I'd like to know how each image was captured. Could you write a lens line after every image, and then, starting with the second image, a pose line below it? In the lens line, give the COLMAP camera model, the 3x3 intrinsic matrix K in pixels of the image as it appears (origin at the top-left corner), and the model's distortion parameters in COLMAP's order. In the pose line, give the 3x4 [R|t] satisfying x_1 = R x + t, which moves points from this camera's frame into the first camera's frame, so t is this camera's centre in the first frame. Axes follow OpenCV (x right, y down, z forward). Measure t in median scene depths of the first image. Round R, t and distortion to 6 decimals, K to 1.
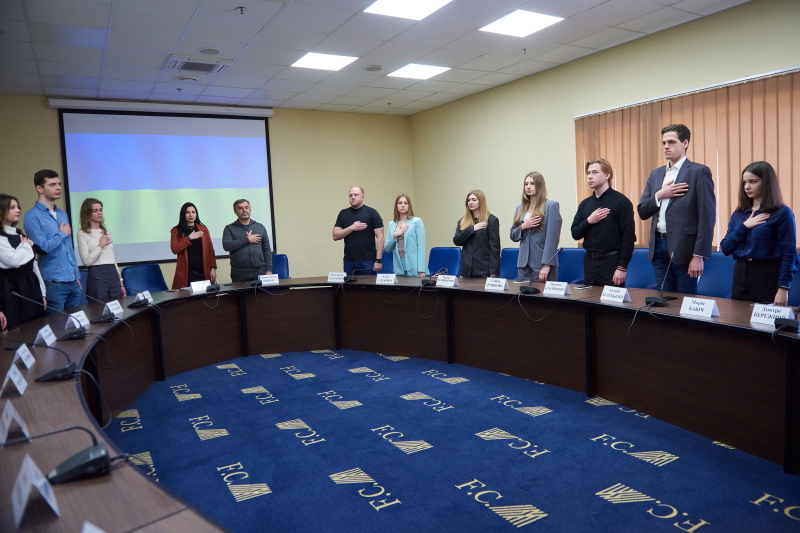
lens RADIAL K [[551.2, 0, 402.5], [0, 551.2, 261.8], [0, 0, 1]] dist [-0.018037, -0.041430]
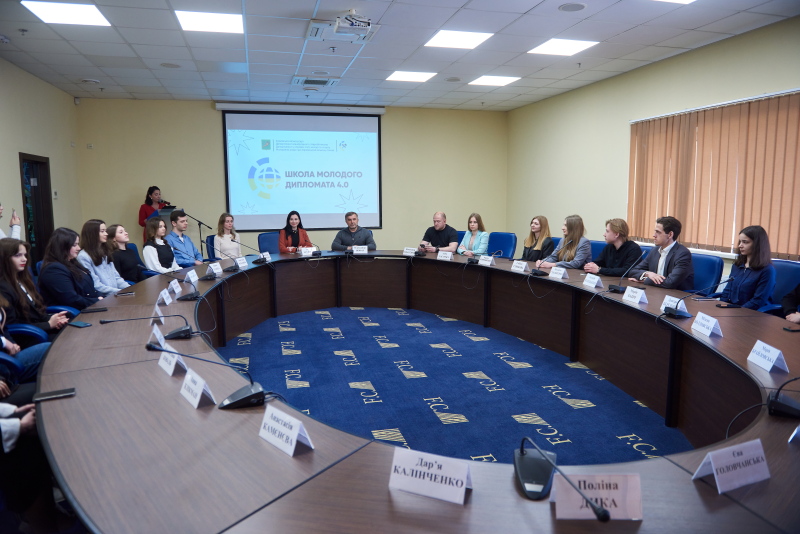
lens RADIAL K [[551.2, 0, 402.5], [0, 551.2, 262.3], [0, 0, 1]] dist [-0.018037, -0.041430]
pose [[0.958772, 0.073921, -0.274393, 0.251408], [-0.060211, 0.996495, 0.058067, -0.022955], [0.277724, -0.039151, 0.959863, -0.249483]]
